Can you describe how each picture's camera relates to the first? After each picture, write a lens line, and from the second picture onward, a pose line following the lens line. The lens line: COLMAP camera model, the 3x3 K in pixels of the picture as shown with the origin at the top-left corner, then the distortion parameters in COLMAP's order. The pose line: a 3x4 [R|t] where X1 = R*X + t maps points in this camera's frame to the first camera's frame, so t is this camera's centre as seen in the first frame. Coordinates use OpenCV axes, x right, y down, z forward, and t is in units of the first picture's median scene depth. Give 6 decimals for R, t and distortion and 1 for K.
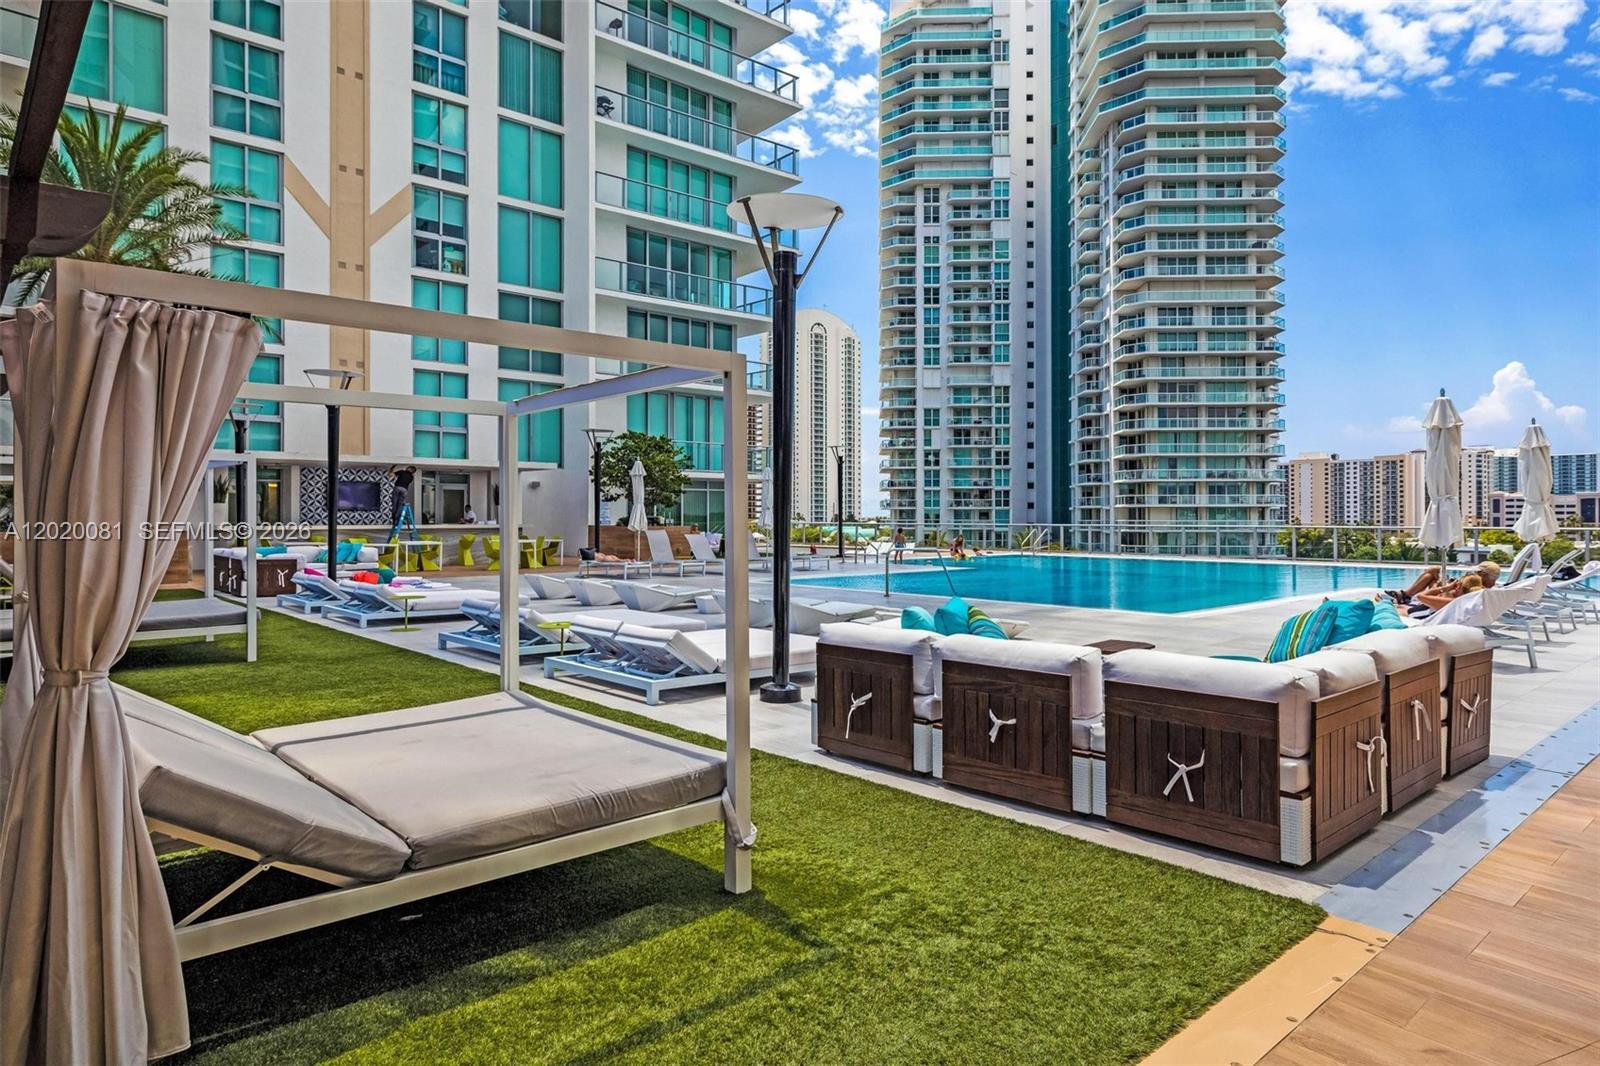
lens RADIAL K [[947.3, 0, 789.7], [0, 947.3, 545.0], [0, 0, 1]] dist [-0.000165, 0.002027]
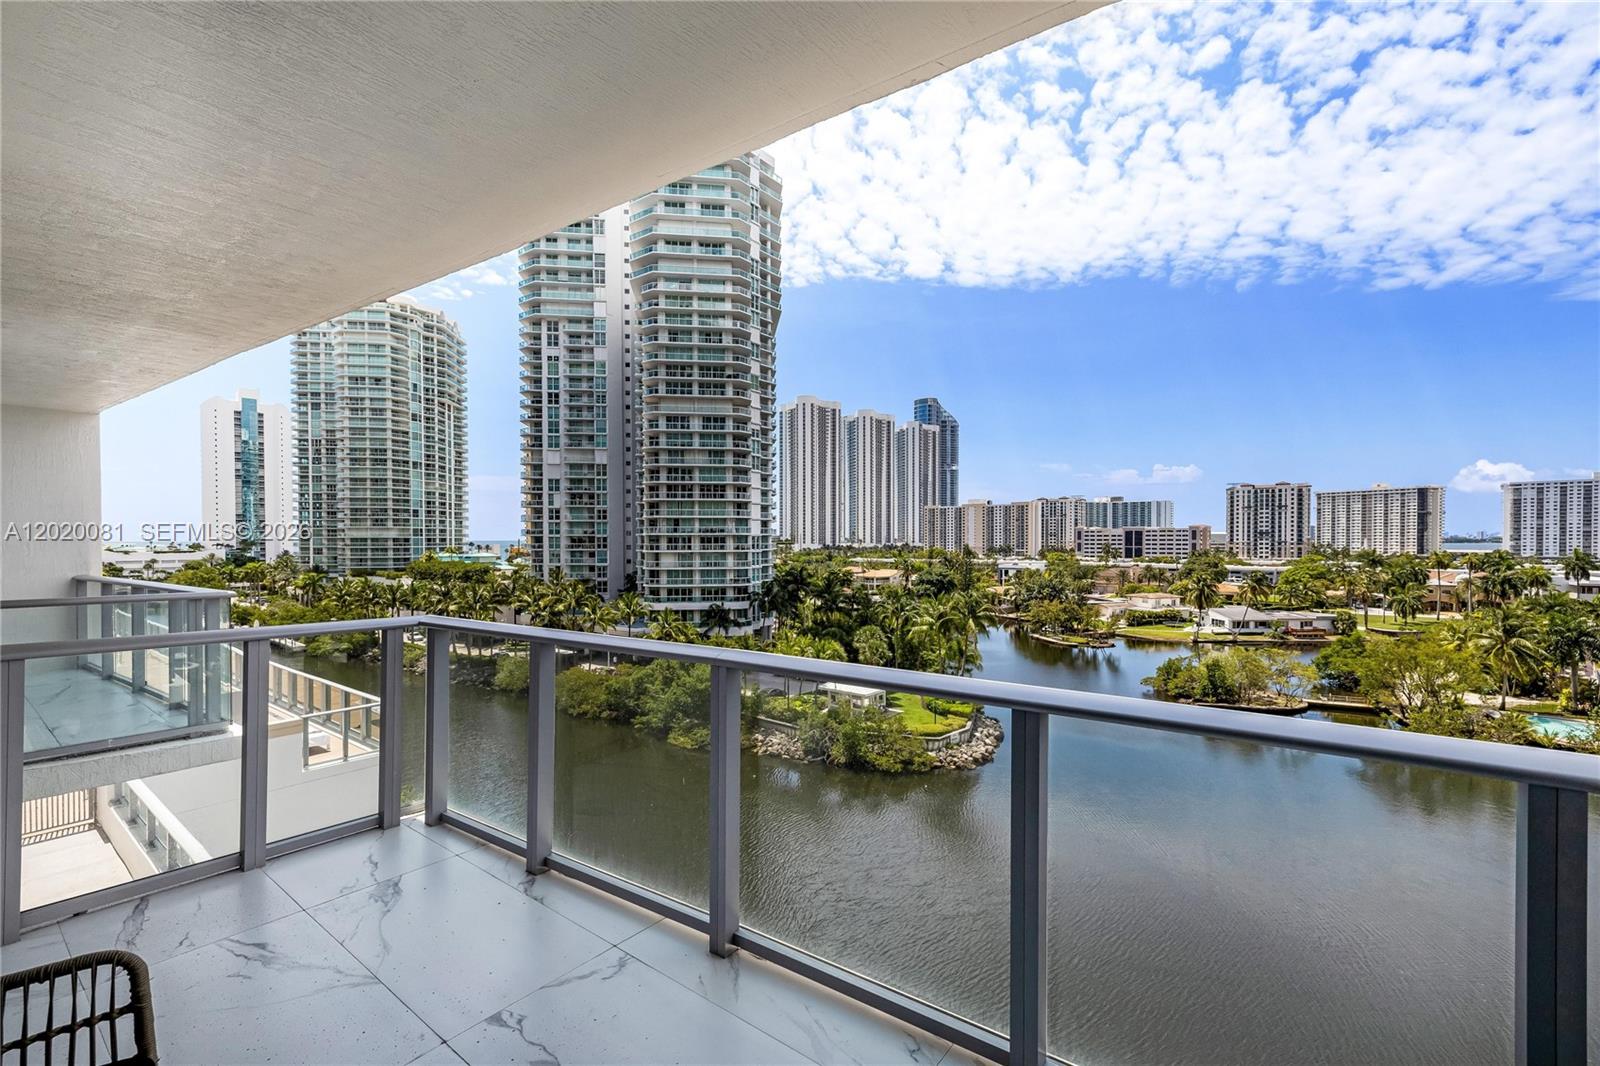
lens RADIAL K [[672.3, 0, 802.5], [0, 672.3, 577.0], [0, 0, 1]] dist [-0.004219, 0.001685]
pose [[0.983914, -0.009269, 0.178404, 0.336015], [0.003960, 0.999539, 0.030090, -0.026383], [-0.178600, -0.028899, 0.983497, -0.056399]]
